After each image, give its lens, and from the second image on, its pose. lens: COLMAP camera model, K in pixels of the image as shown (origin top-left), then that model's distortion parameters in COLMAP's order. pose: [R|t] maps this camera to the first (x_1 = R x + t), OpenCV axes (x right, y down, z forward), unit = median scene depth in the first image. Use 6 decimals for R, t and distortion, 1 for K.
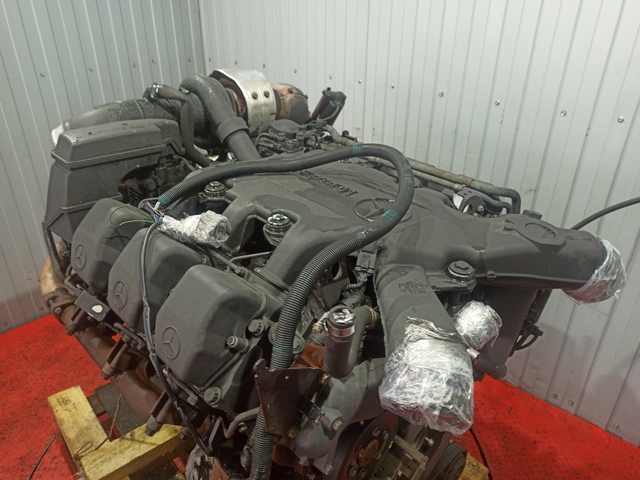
lens RADIAL K [[483.6, 0, 321.3], [0, 483.6, 239.8], [0, 0, 1]] dist [0.041487, -0.003430]
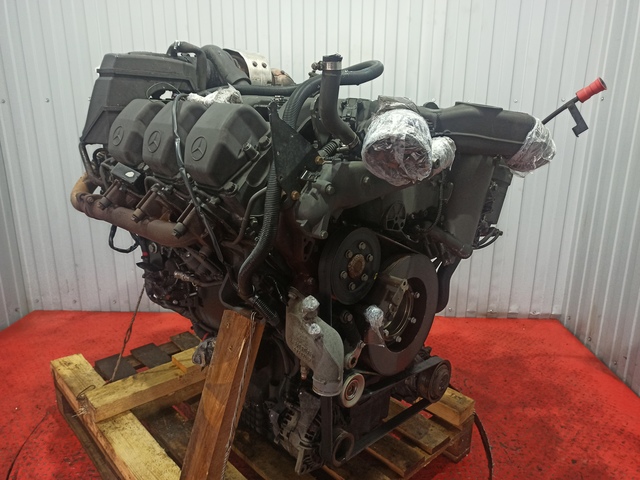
lens RADIAL K [[483.6, 0, 317.3], [0, 483.6, 243.6], [0, 0, 1]] dist [0.041487, -0.003430]
pose [[0.999435, -0.016668, 0.029198, -0.028556], [0.022576, 0.976248, -0.215479, 0.548354], [-0.024913, 0.216016, 0.976072, -0.148524]]
